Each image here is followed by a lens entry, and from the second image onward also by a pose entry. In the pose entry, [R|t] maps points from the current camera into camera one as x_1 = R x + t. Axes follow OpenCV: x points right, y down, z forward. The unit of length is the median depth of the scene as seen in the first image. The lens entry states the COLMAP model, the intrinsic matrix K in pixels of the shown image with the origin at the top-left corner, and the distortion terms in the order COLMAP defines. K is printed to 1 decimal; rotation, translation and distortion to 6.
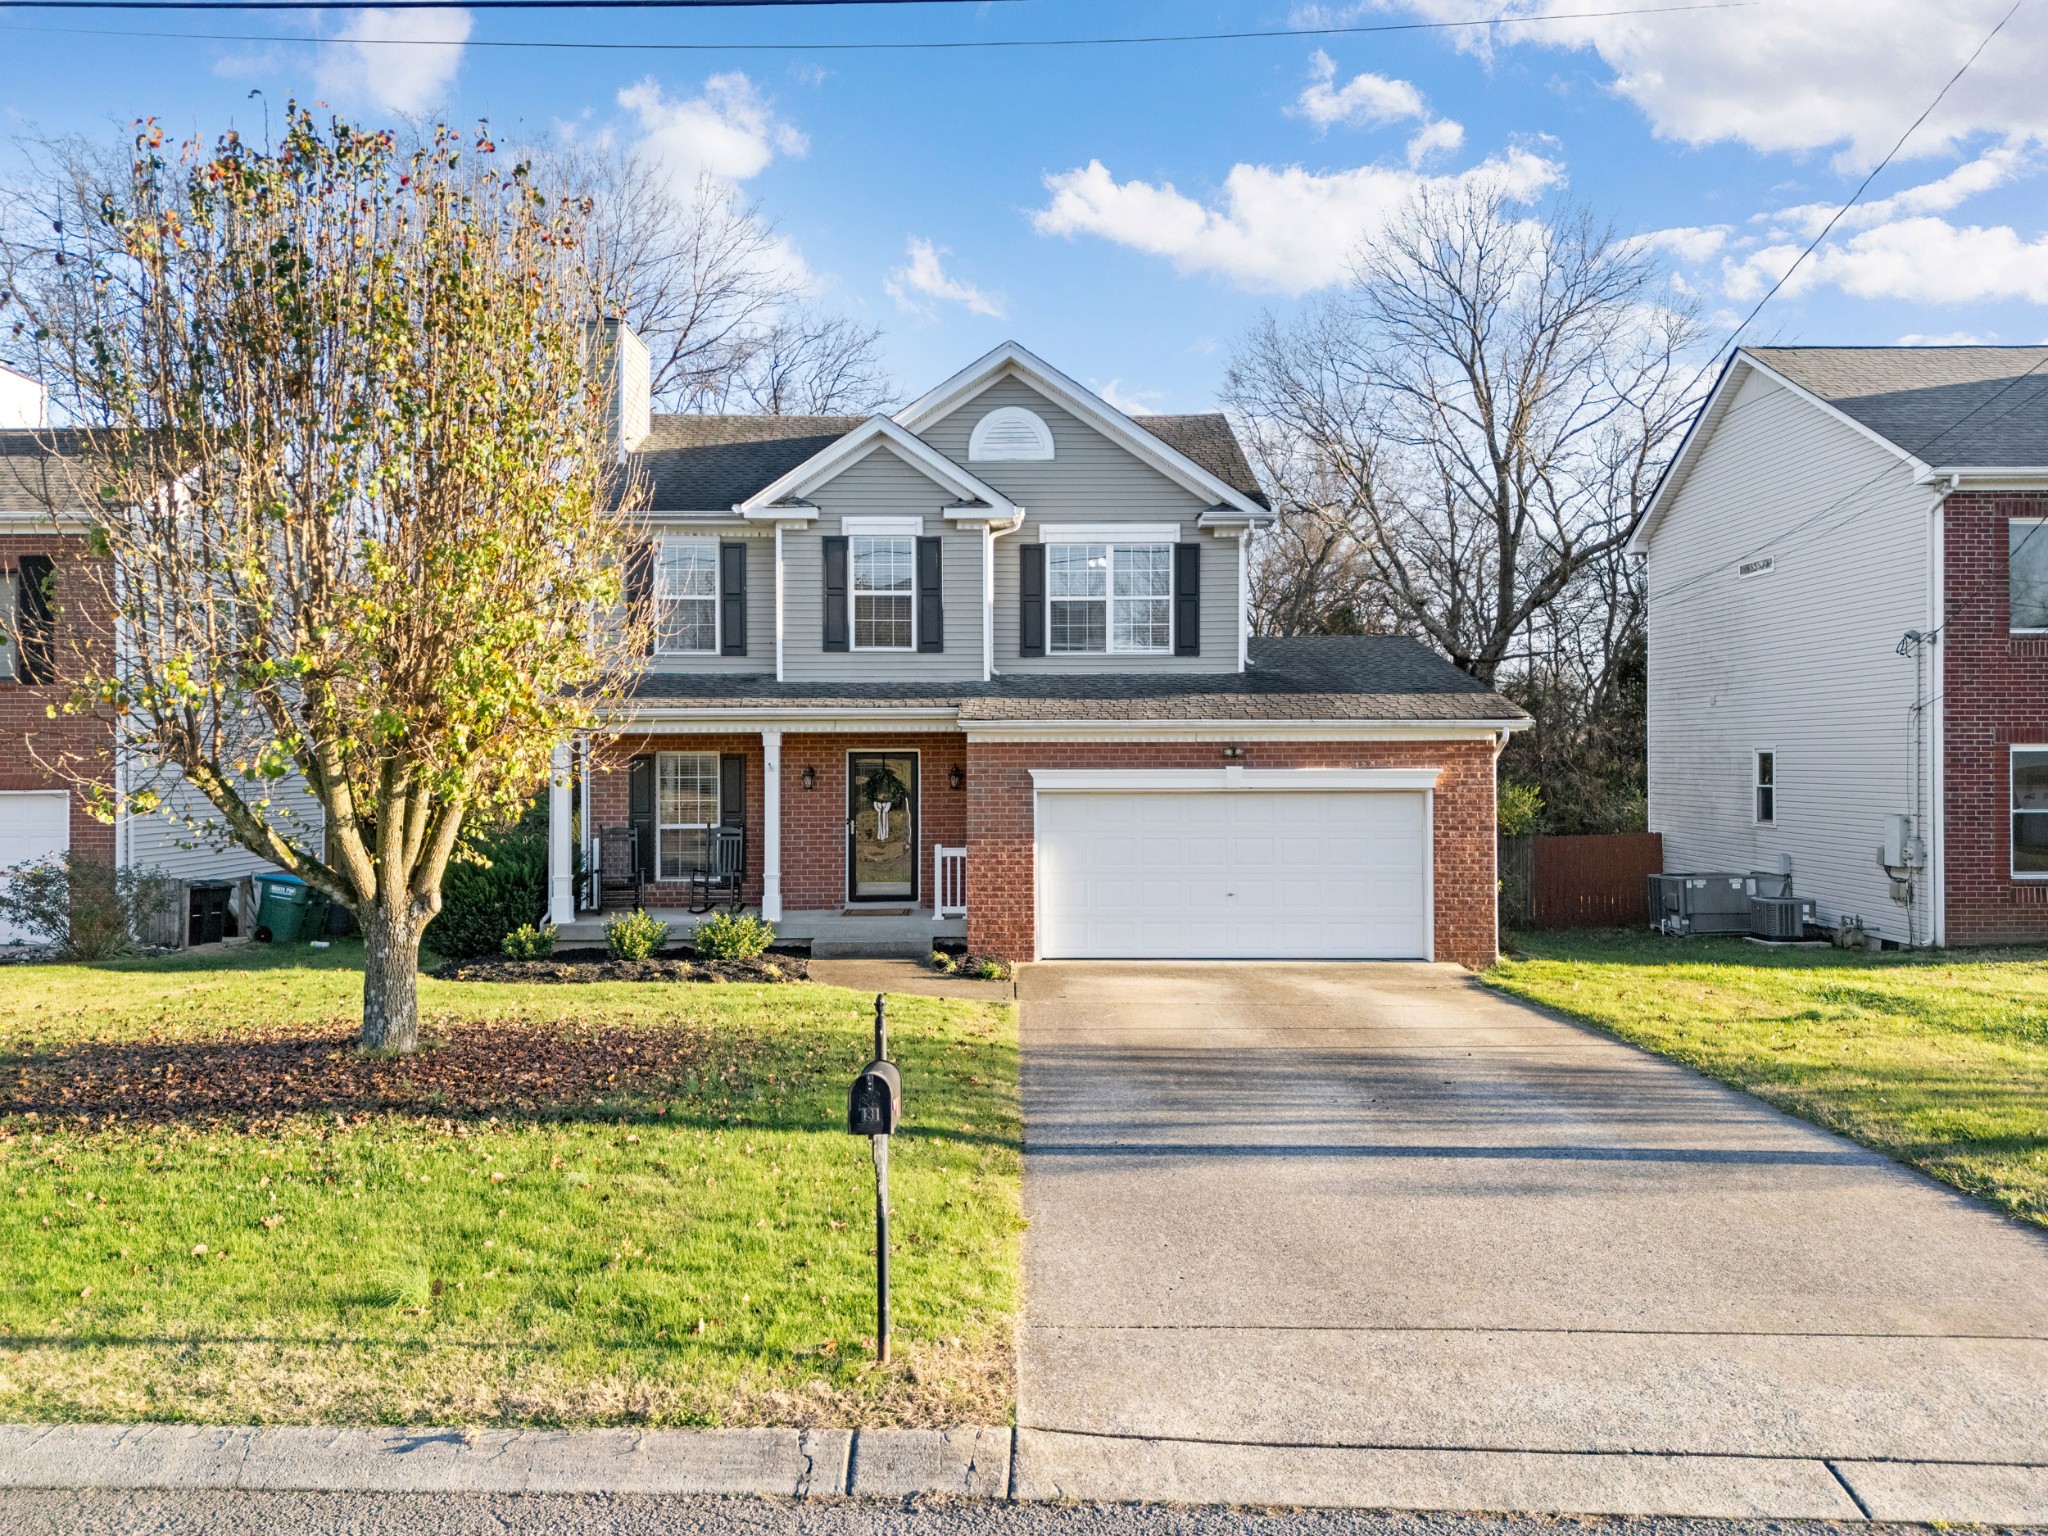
lens RADIAL K [[1514.8, 0, 1035.7], [0, 1514.8, 759.7], [0, 0, 1]] dist [0.065447, -0.041448]
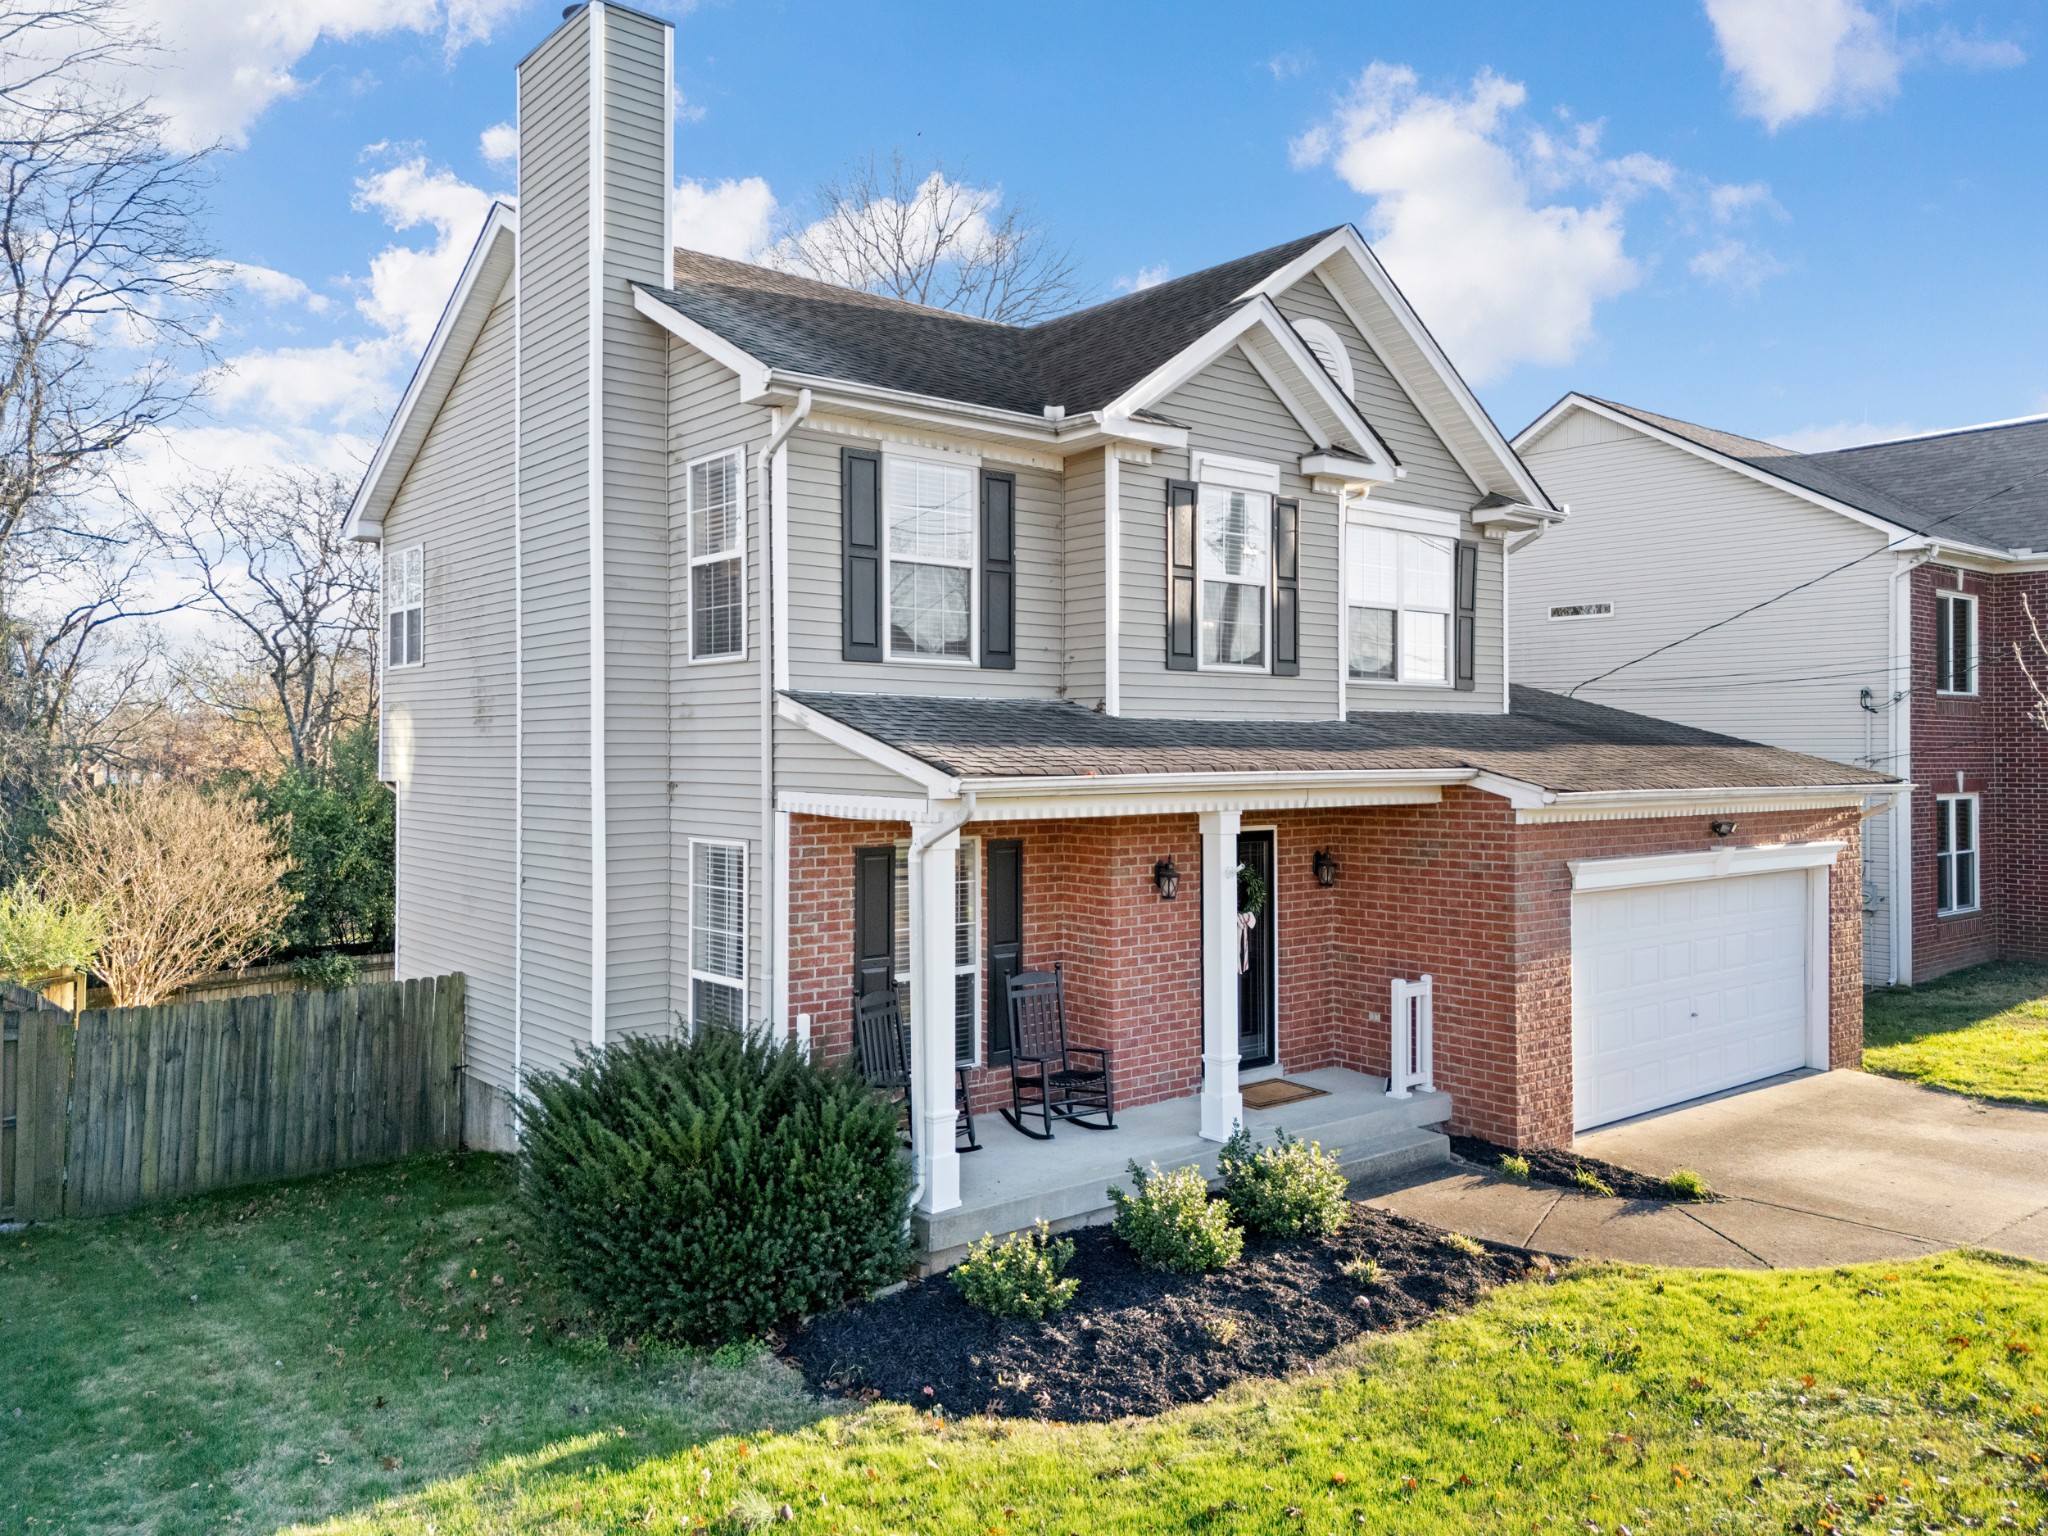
lens RADIAL K [[1514.8, 0, 1012.5], [0, 1514.8, 752.3], [0, 0, 1]] dist [0.065447, -0.041448]
pose [[0.772627, 0.003251, 0.634852, -0.575634], [-0.001361, 0.999993, -0.003465, -0.036331], [-0.634859, 0.001813, 0.772626, 0.575648]]
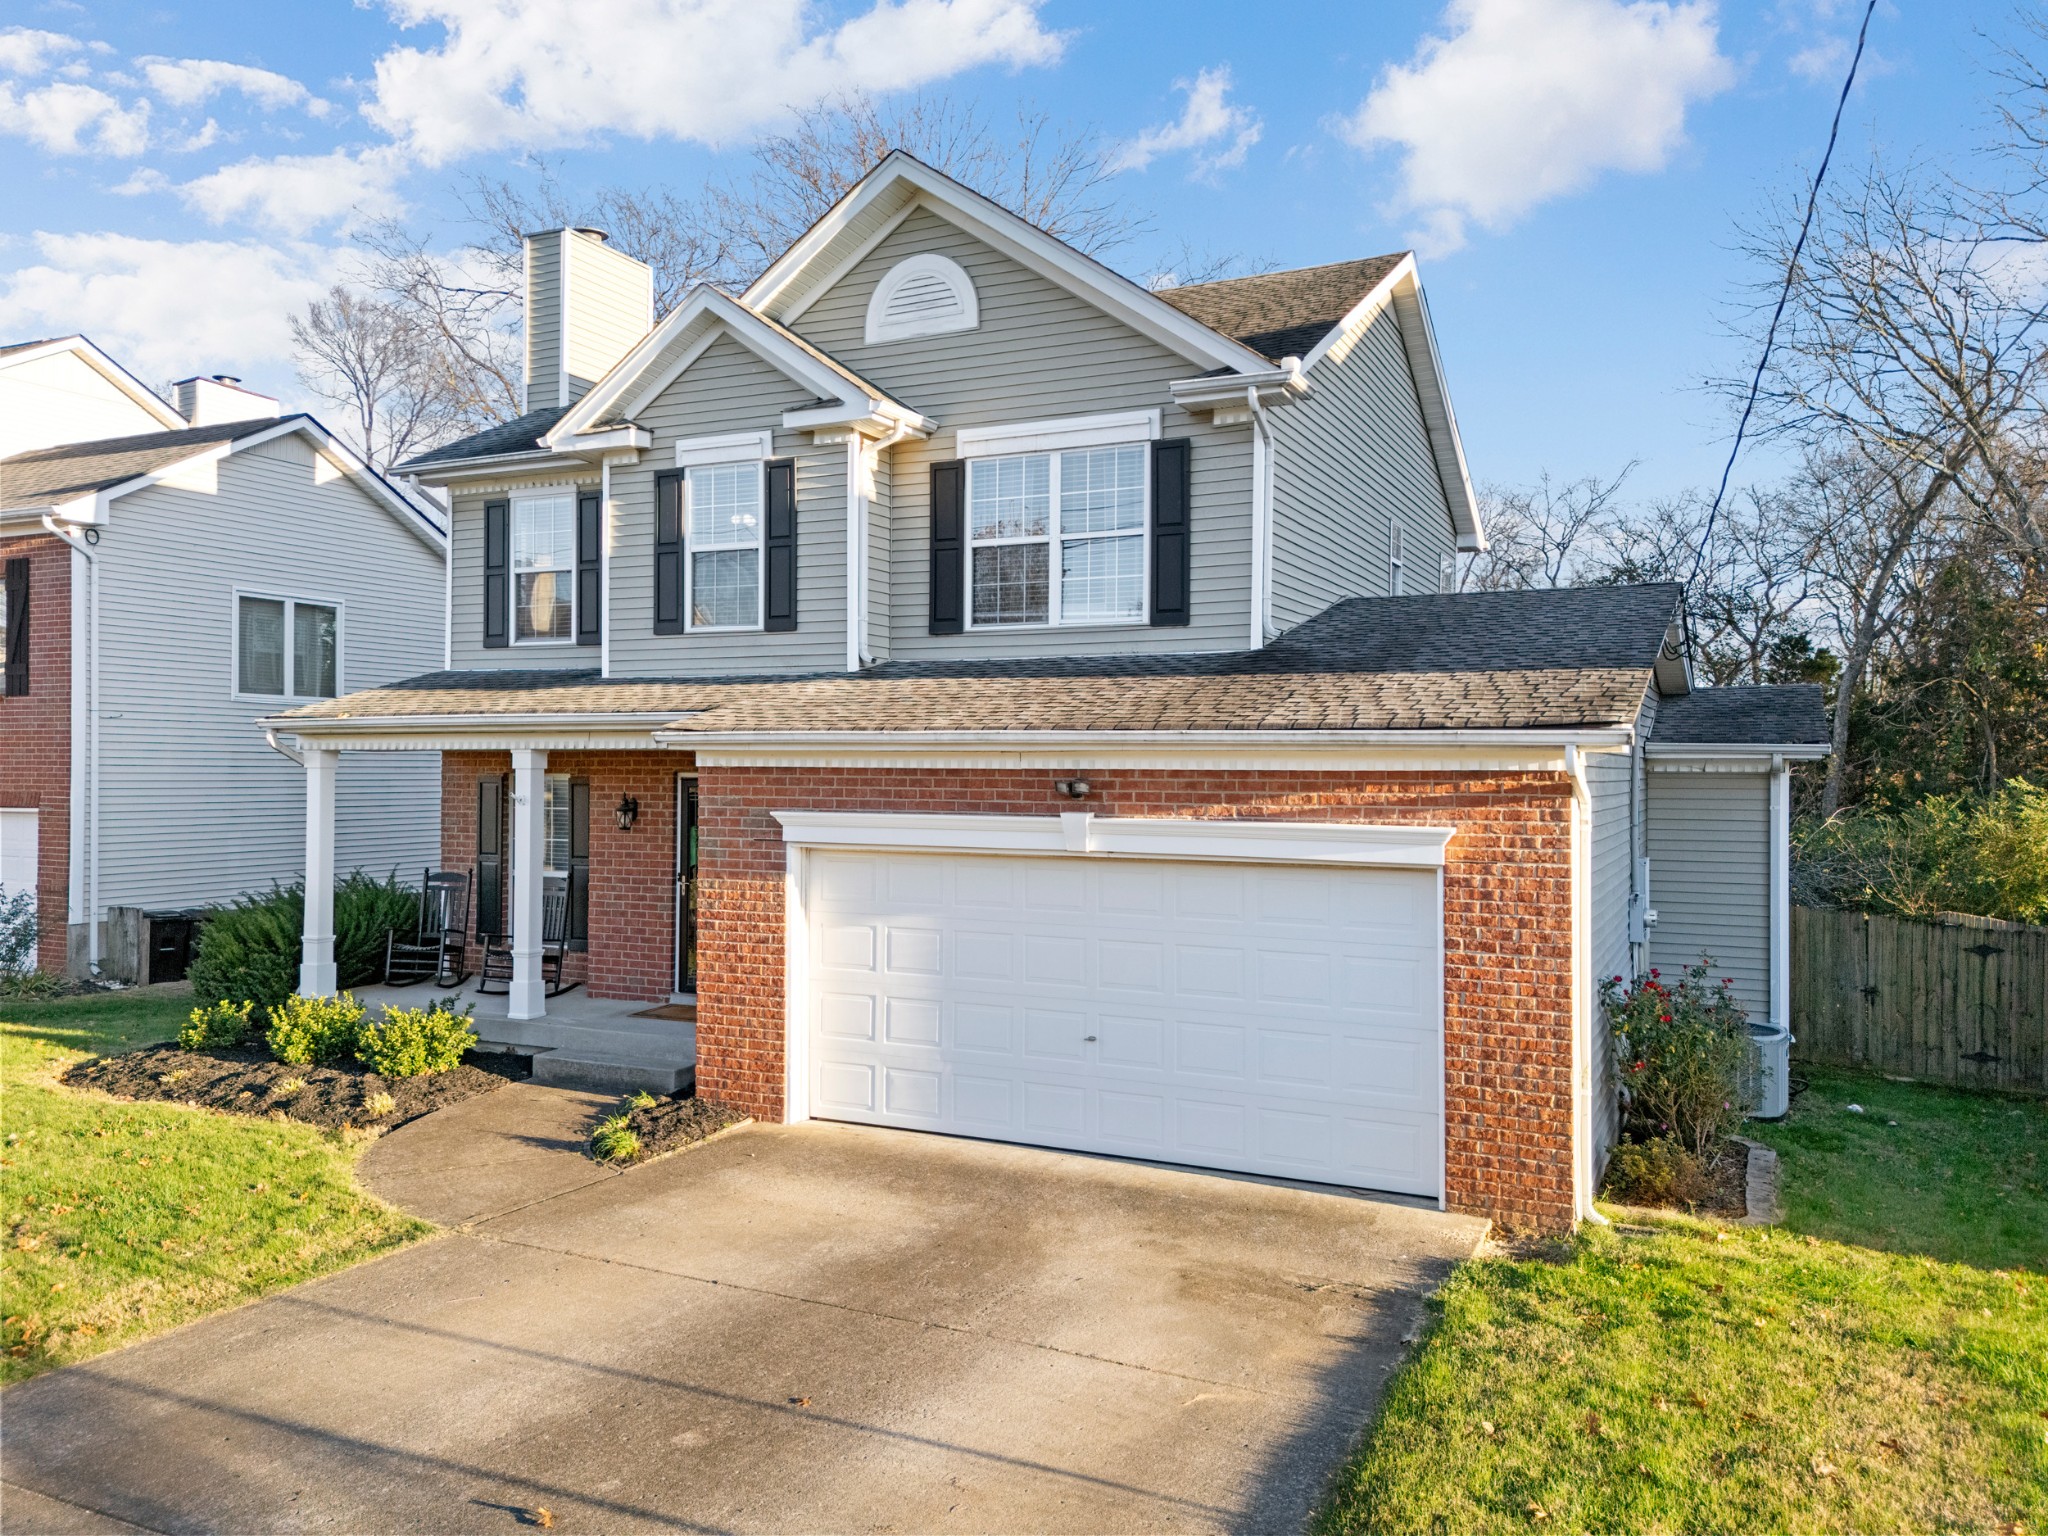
lens RADIAL K [[1514.8, 0, 1019.6], [0, 1514.8, 769.2], [0, 0, 1]] dist [0.065447, -0.041448]
pose [[0.898349, 0.008648, -0.439197, 0.324709], [-0.009894, 0.999951, -0.000548, -0.010298], [0.439171, 0.004838, 0.898391, 0.442965]]
